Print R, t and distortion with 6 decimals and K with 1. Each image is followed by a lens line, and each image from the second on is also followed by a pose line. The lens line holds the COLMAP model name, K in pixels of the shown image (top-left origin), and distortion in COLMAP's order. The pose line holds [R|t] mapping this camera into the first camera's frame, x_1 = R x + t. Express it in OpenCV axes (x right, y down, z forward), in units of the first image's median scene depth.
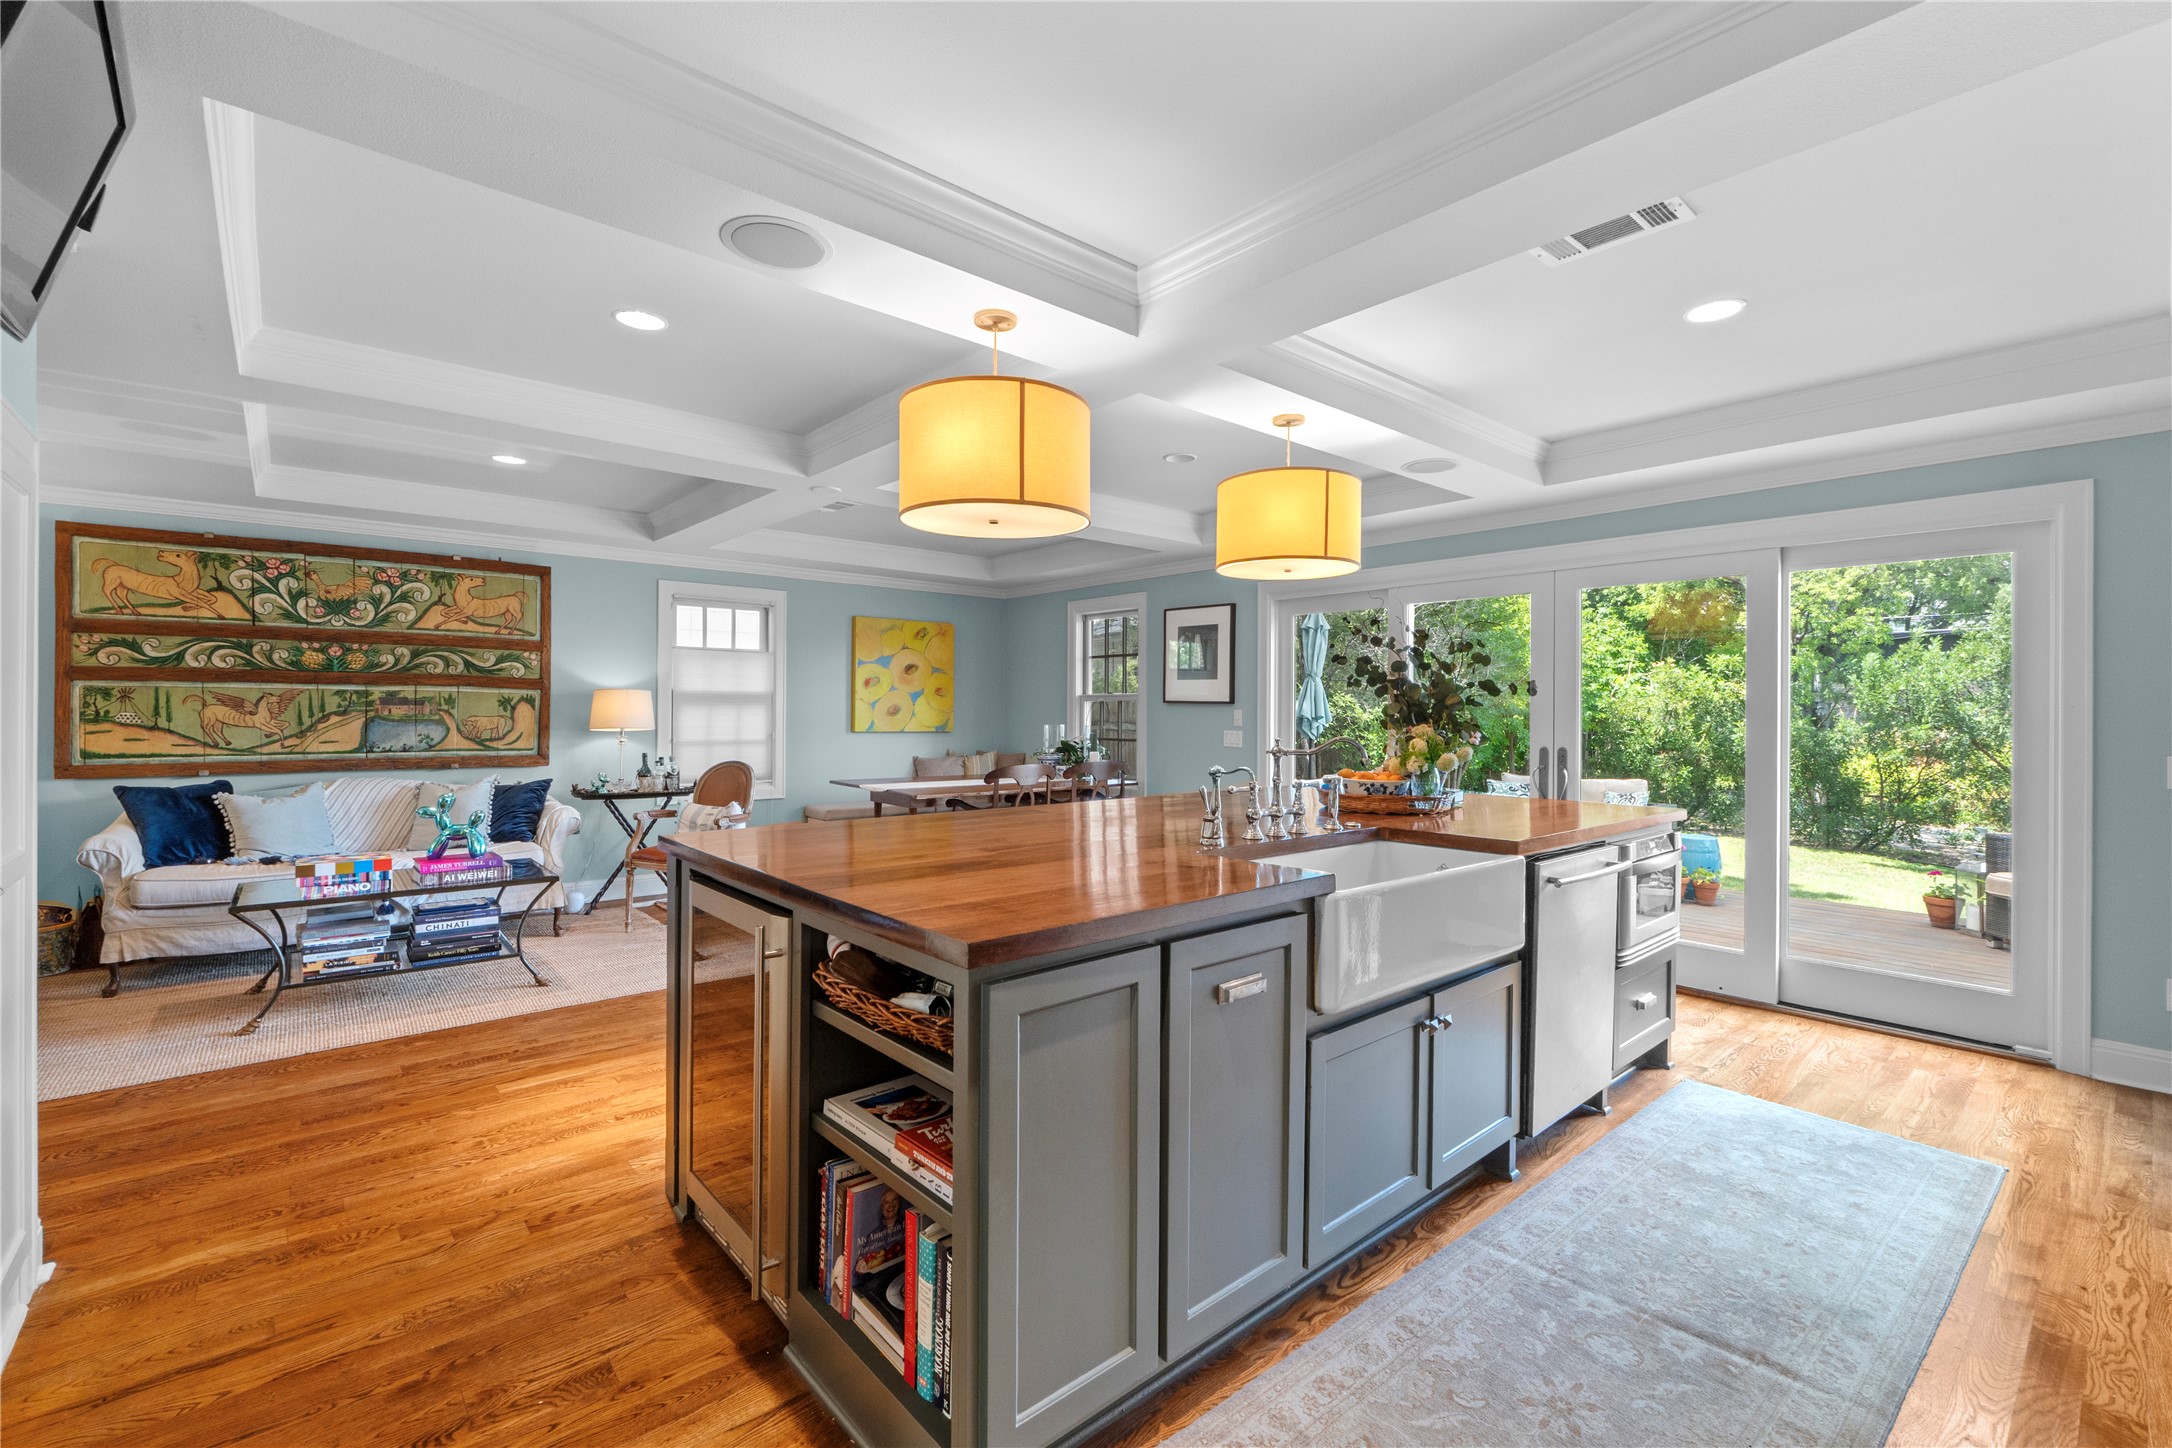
lens RADIAL K [[940.4, 0, 1085.5], [0, 940.4, 716.8], [0, 0, 1]] dist [-0.002151, -0.000110]
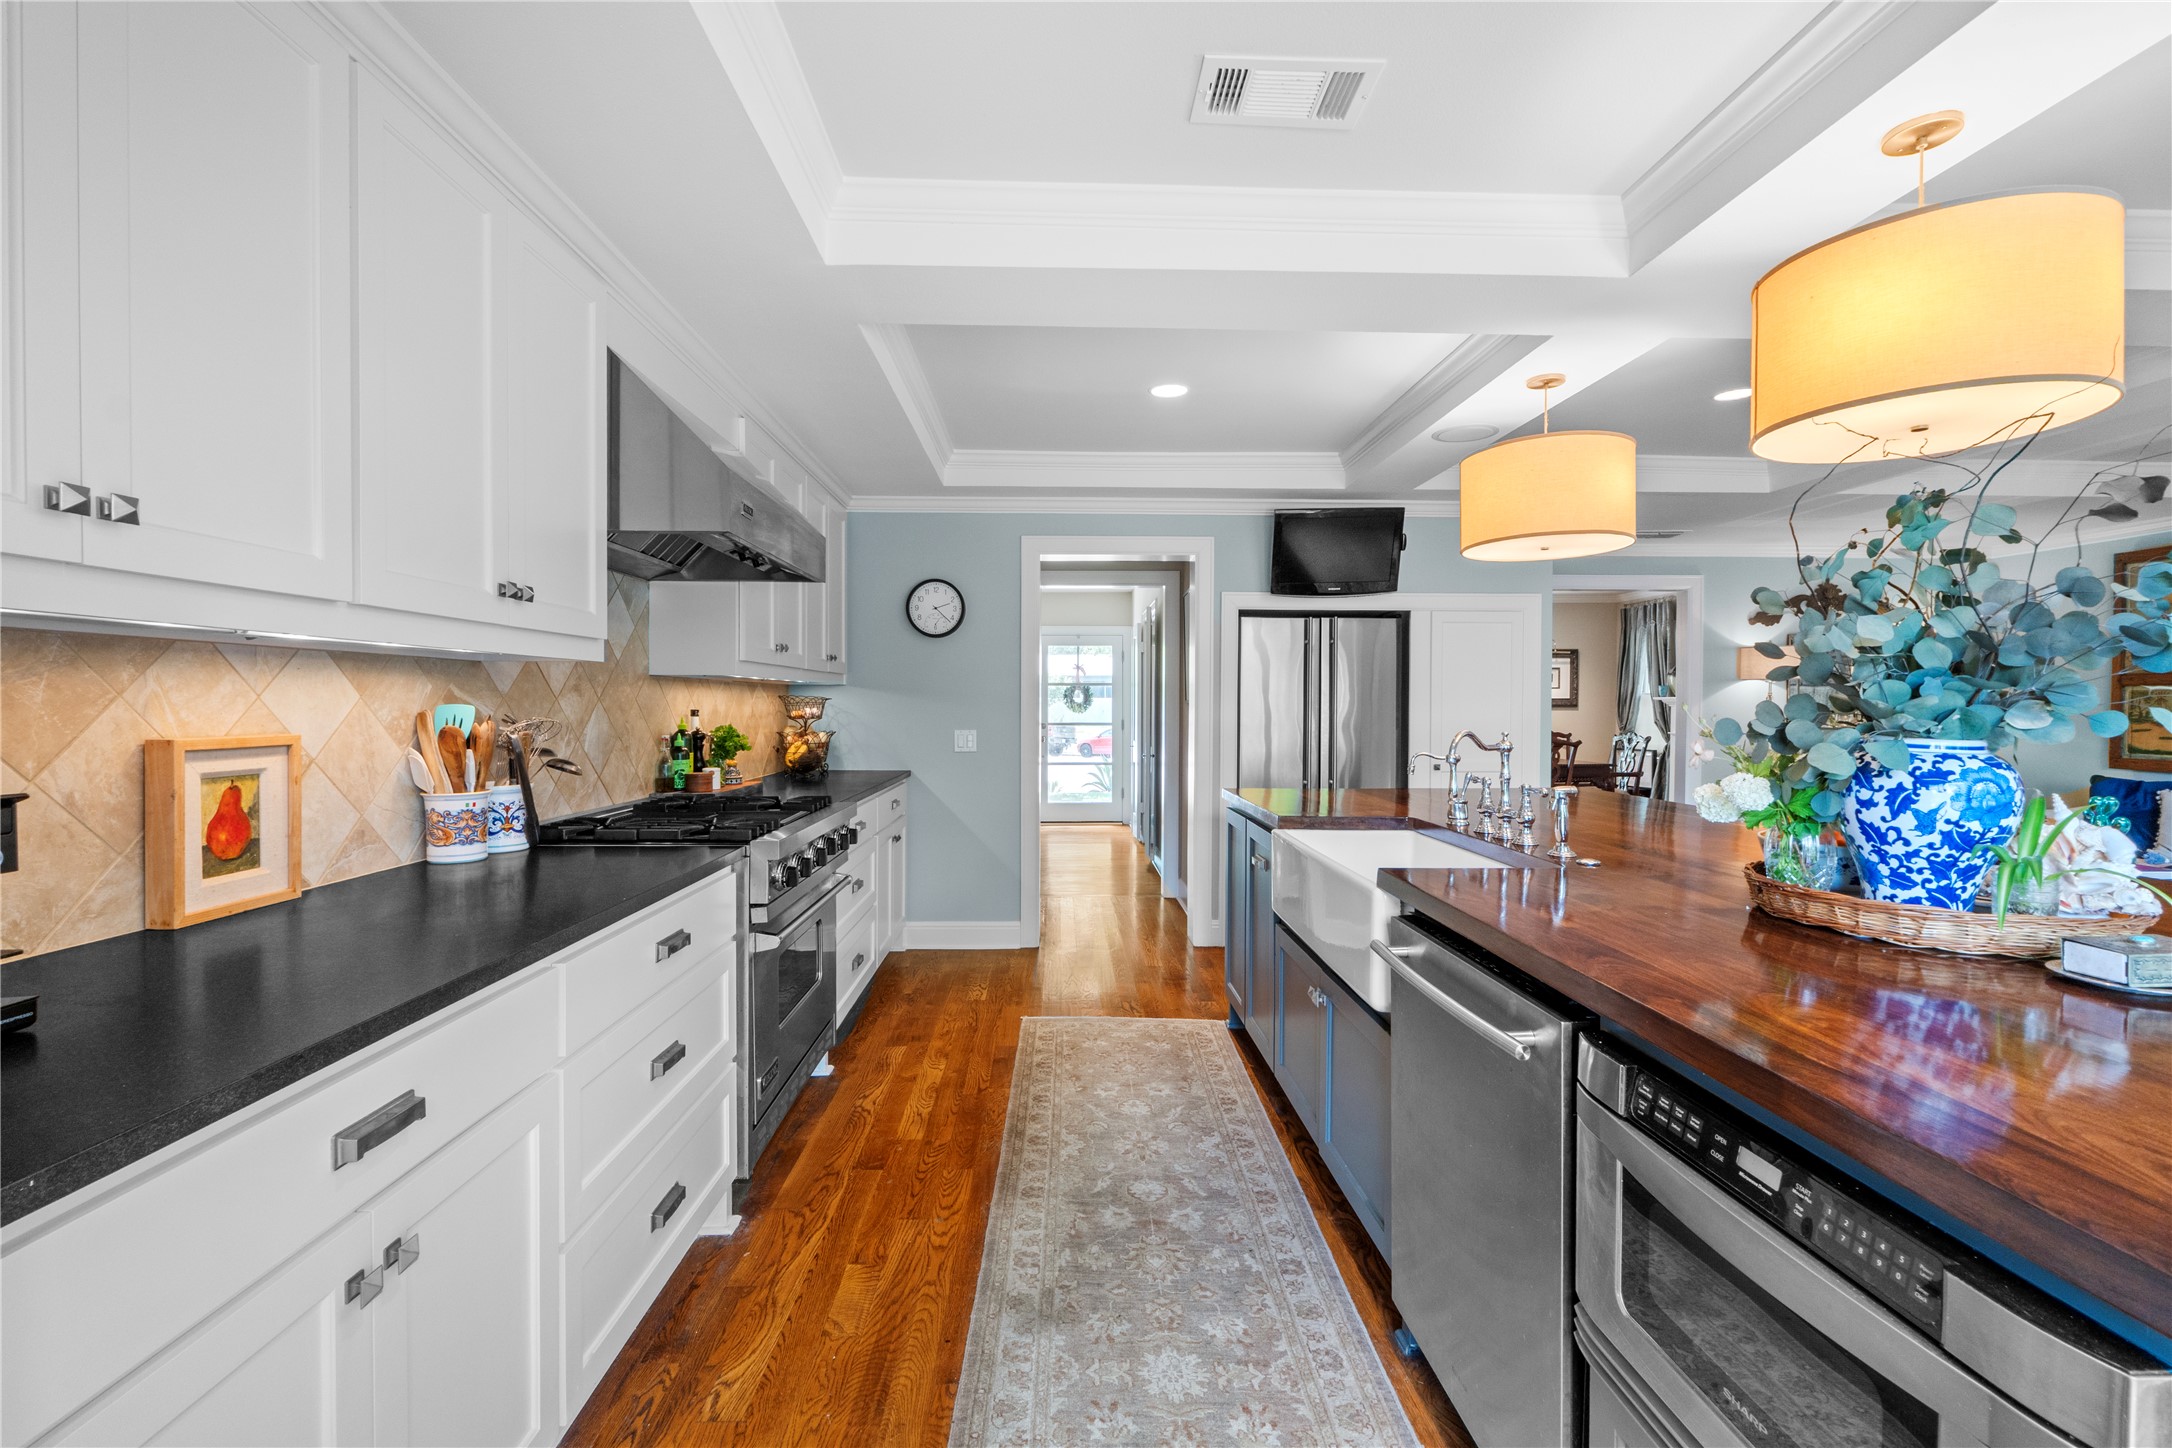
lens RADIAL K [[940.4, 0, 1088.2], [0, 940.4, 717.5], [0, 0, 1]] dist [-0.002151, -0.000110]
pose [[-0.638103, -0.000645, -0.769951, 1.312253], [-0.010049, 0.999921, 0.007491, 0.008822], [0.769886, 0.012517, -0.638059, 1.427920]]
